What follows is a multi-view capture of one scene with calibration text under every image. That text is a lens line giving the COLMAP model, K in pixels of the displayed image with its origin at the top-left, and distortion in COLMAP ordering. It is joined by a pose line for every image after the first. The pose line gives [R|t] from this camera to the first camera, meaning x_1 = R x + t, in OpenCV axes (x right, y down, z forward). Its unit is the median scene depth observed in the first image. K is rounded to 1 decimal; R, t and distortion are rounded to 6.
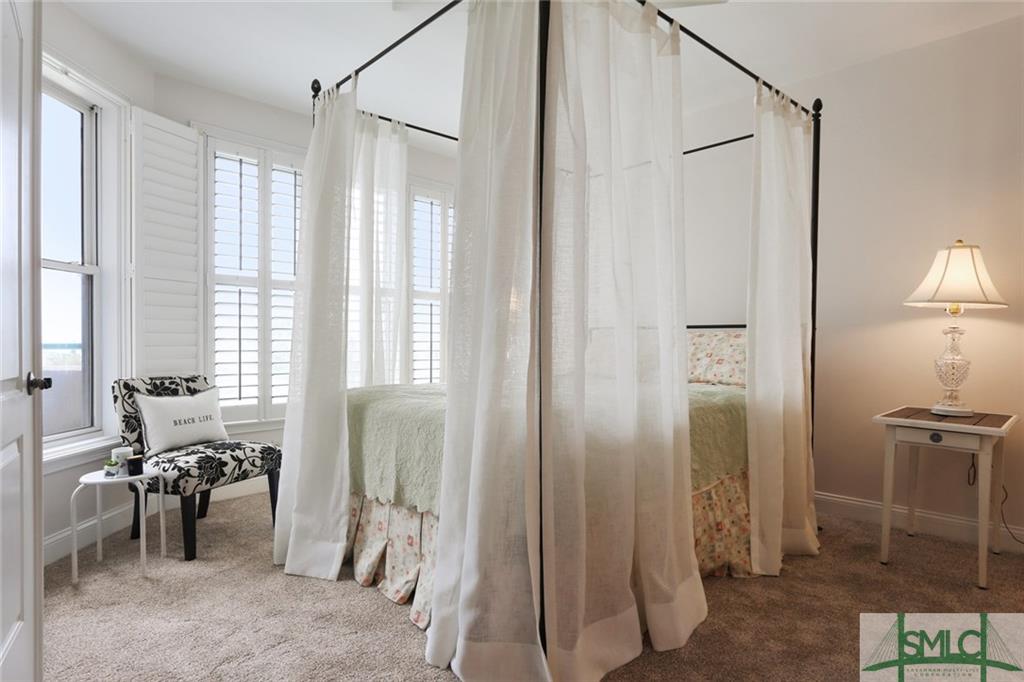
lens RADIAL K [[596.8, 0, 500.8], [0, 596.8, 342.3], [0, 0, 1]] dist [-0.003481, -0.000204]
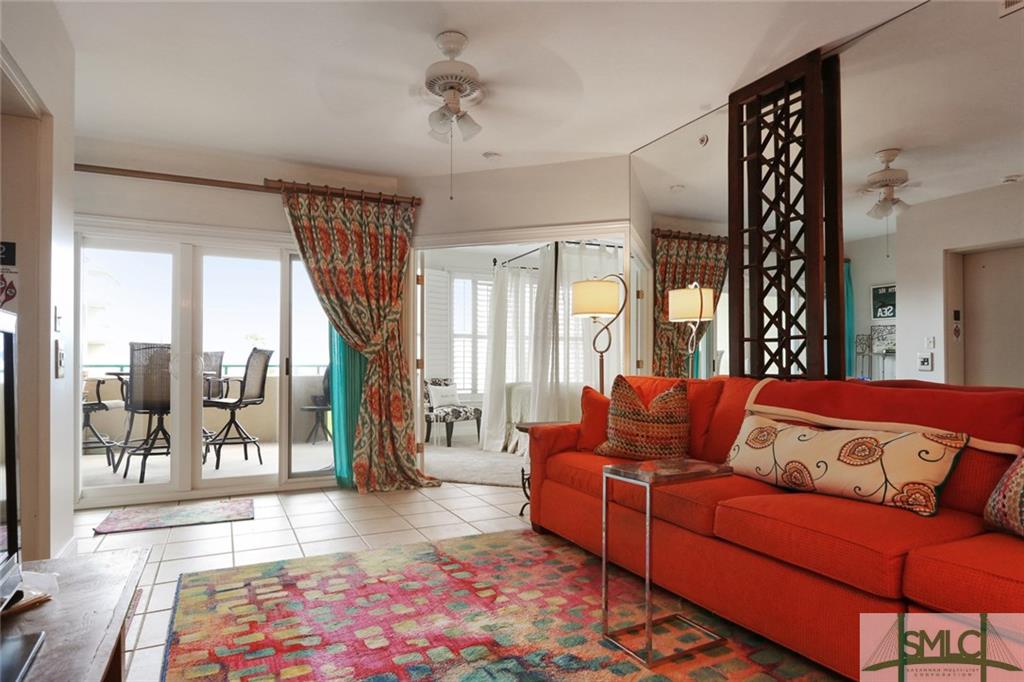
lens RADIAL K [[581.2, 0, 498.4], [0, 581.2, 360.5], [0, 0, 1]] dist [-0.004712, -0.000333]
pose [[0.949019, -0.000662, -0.315218, 0.460575], [-0.002540, 0.999949, -0.009747, 0.008844], [0.315208, 0.010051, 0.948969, -1.276685]]
